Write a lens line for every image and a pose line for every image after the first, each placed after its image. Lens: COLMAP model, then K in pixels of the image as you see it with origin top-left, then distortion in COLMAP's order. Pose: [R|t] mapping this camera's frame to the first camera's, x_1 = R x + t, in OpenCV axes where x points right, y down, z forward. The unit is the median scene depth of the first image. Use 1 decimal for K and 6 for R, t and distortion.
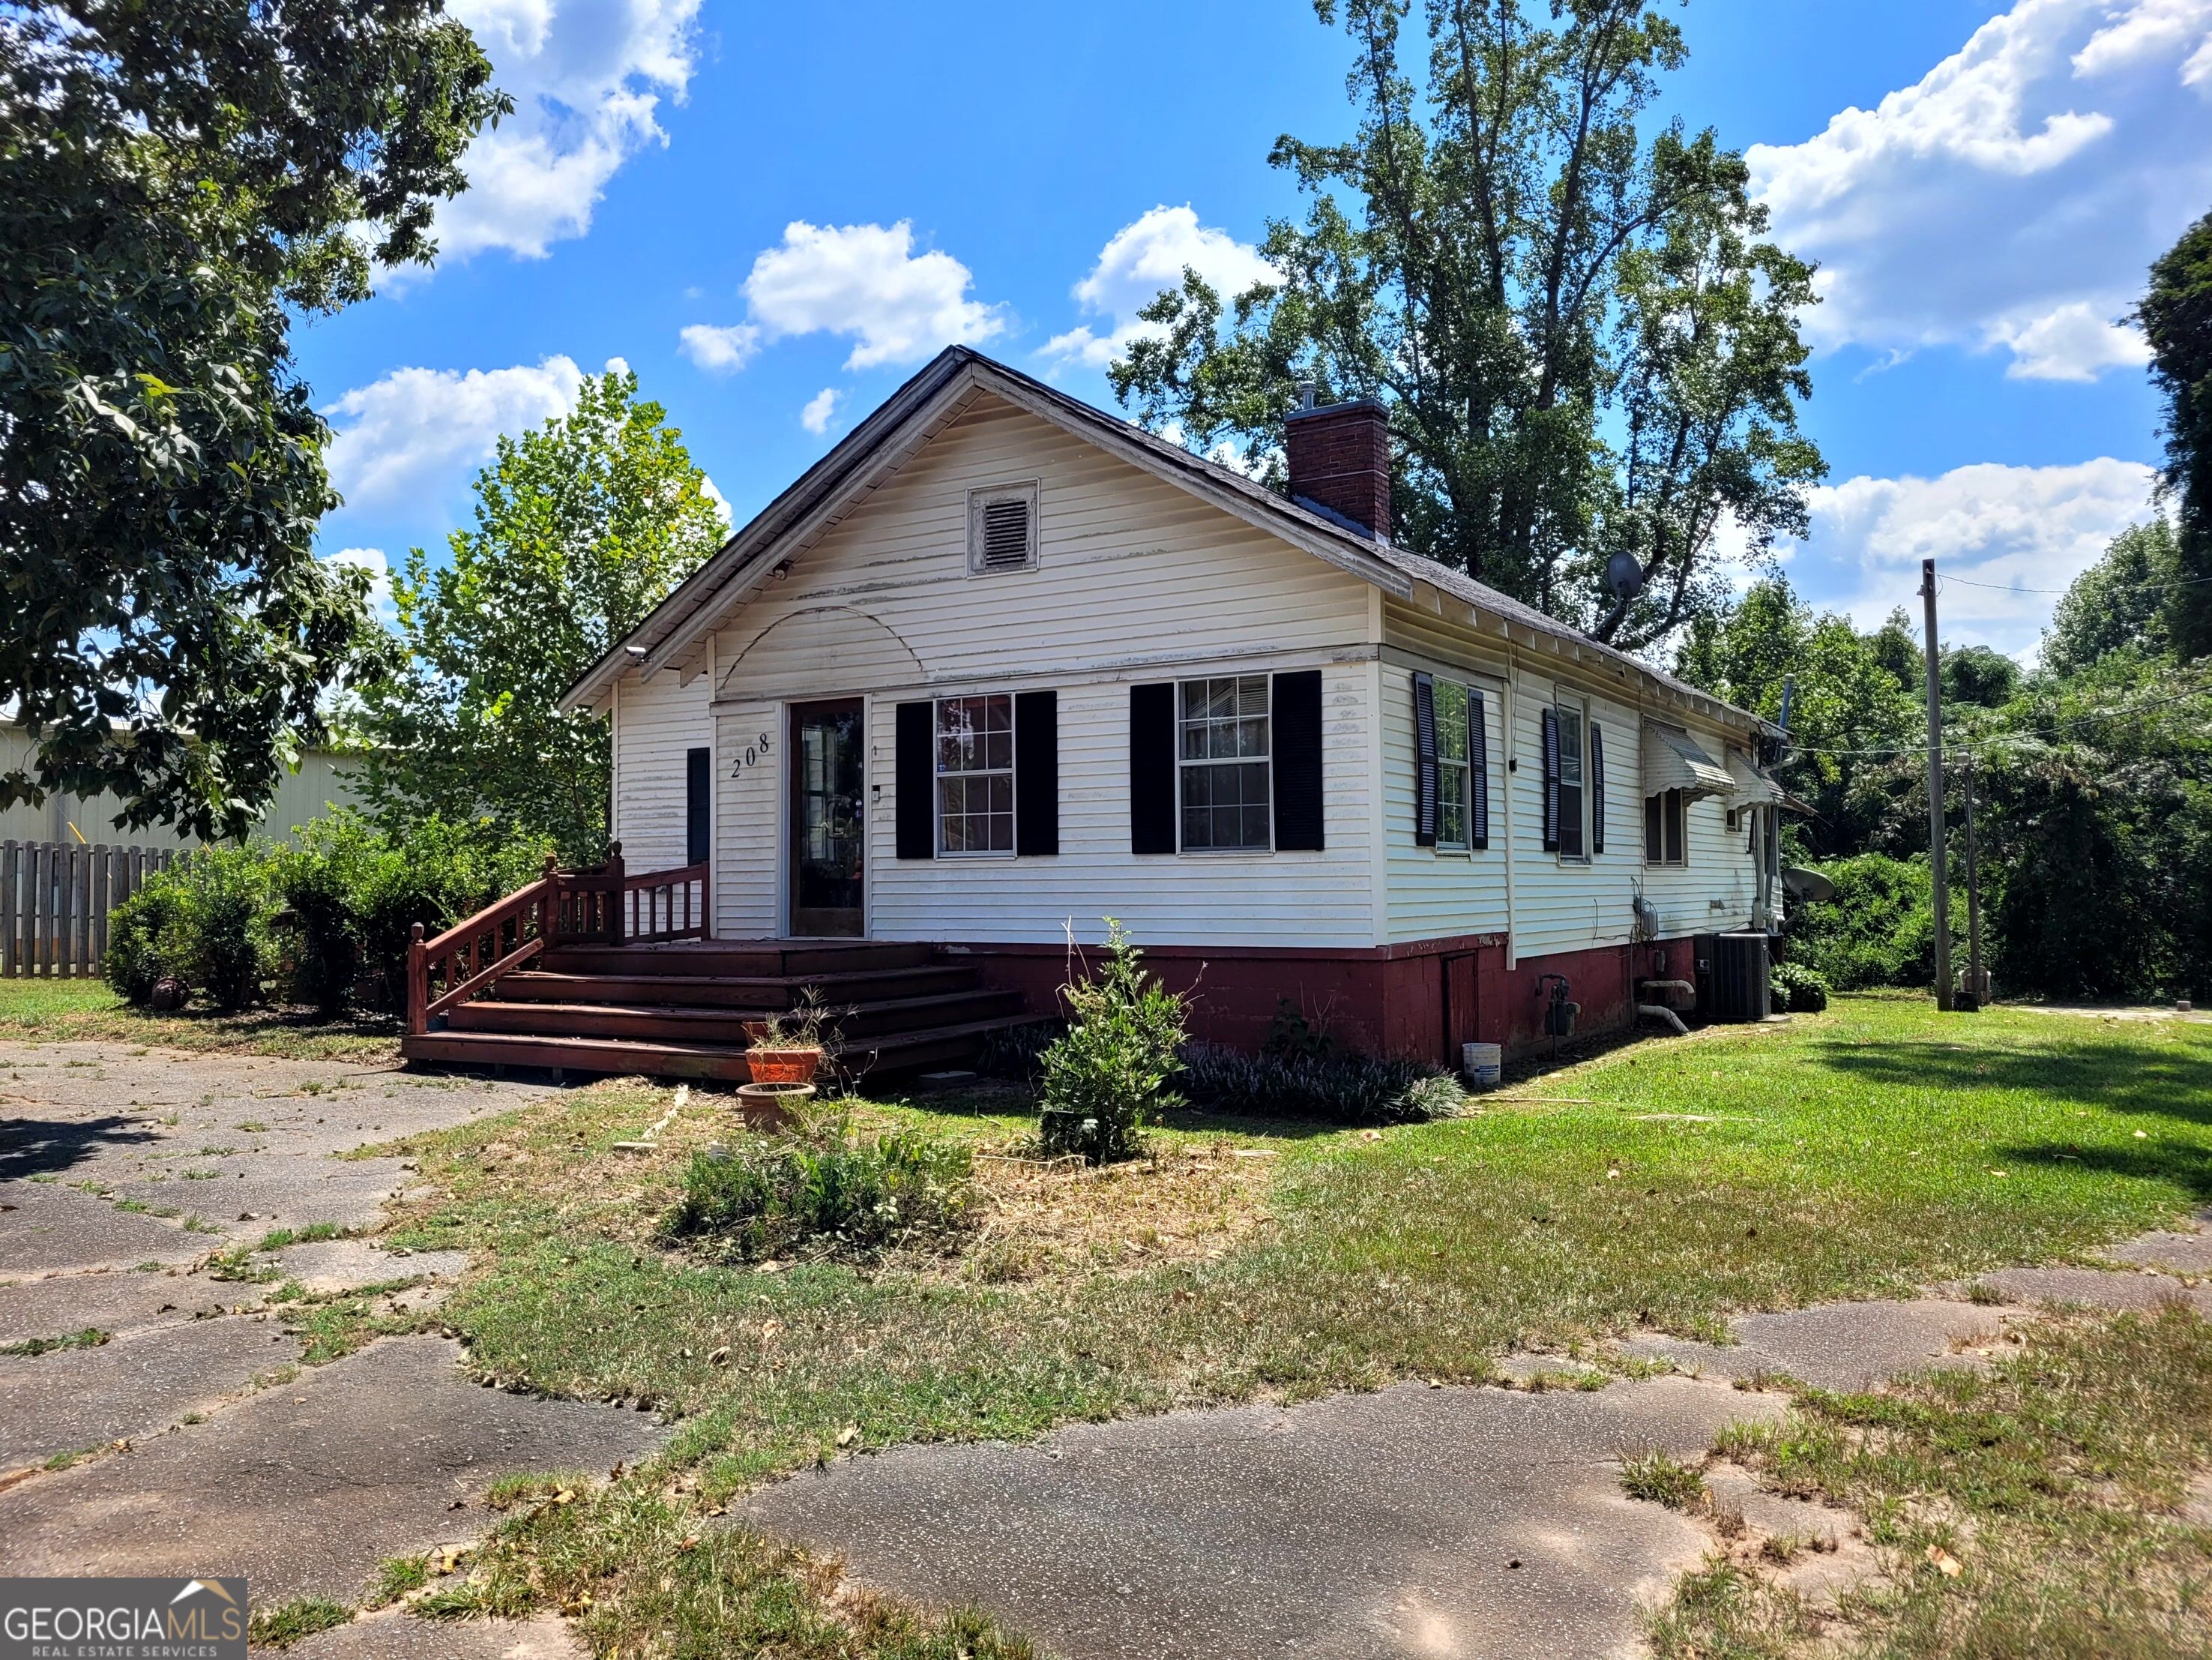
lens RADIAL K [[1658.3, 0, 1122.1], [0, 1658.3, 781.4], [0, 0, 1]] dist [0.047779, -0.036161]
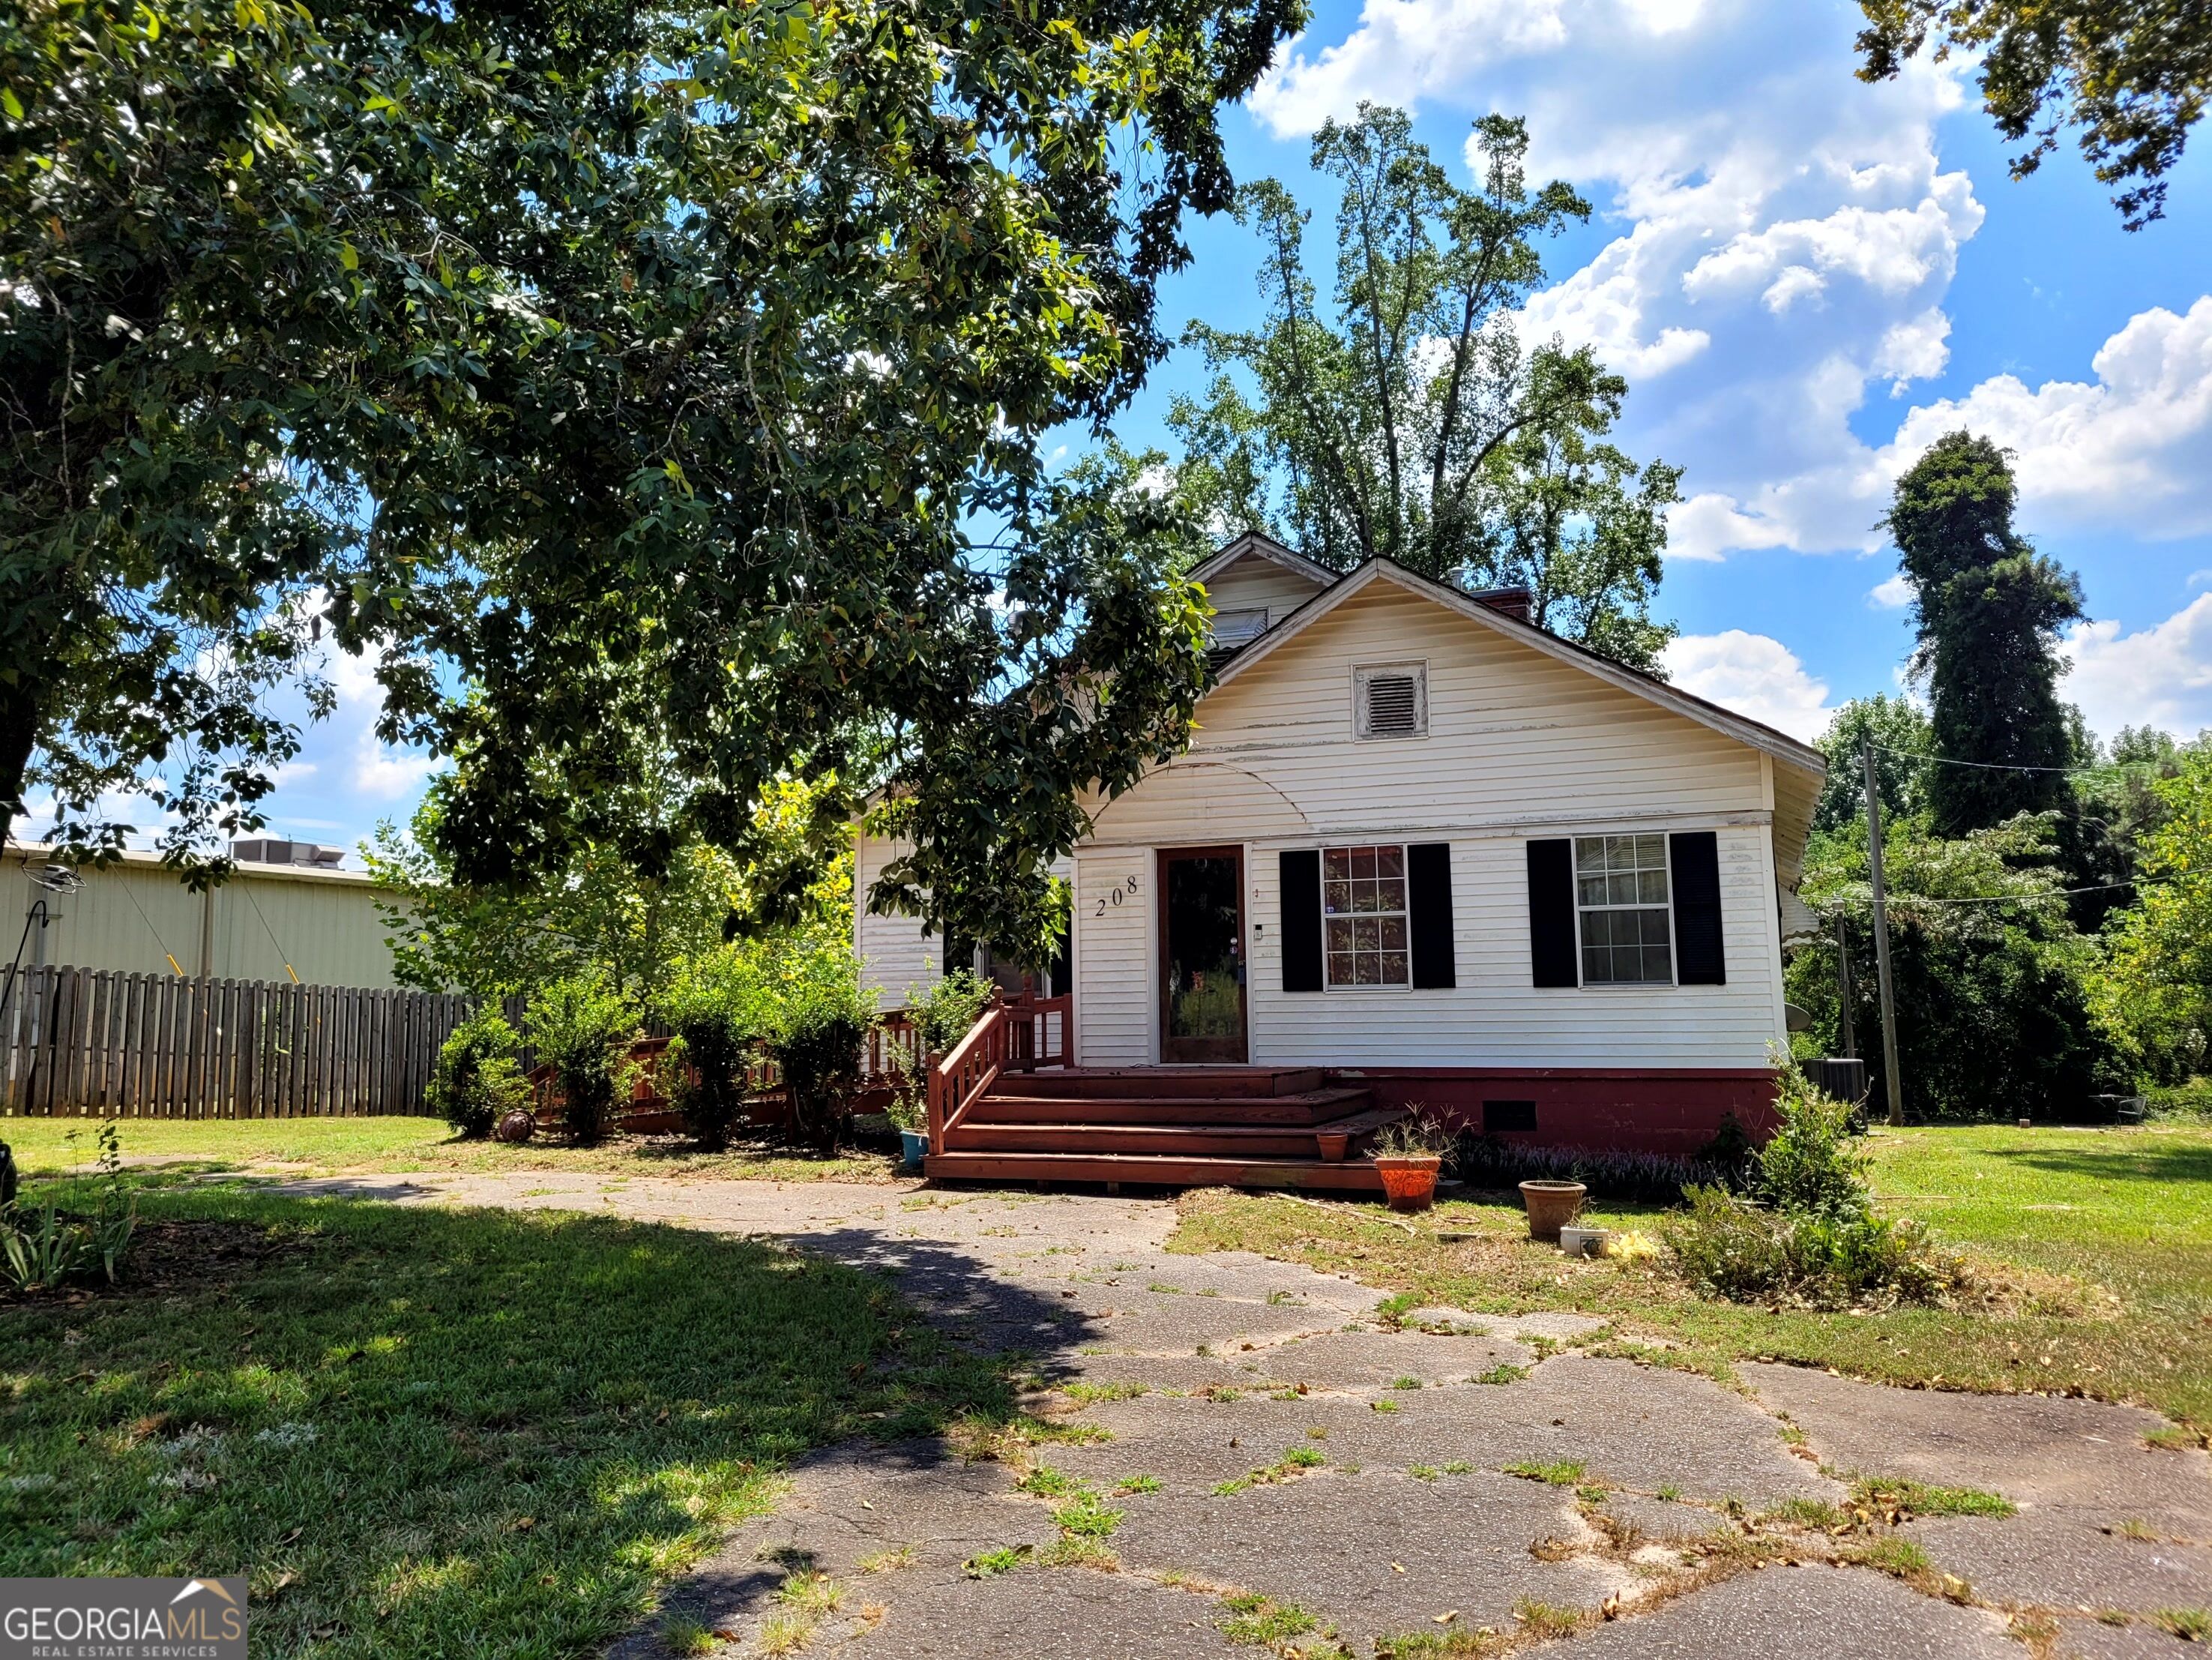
lens RADIAL K [[1660.9, 0, 1109.3], [0, 1660.9, 780.0], [0, 0, 1]] dist [0.046158, -0.036442]
pose [[0.984008, 0.022645, 0.176682, -0.450061], [-0.008160, 0.996576, -0.082282, -0.001824], [-0.177940, 0.079524, 0.980823, -0.081142]]
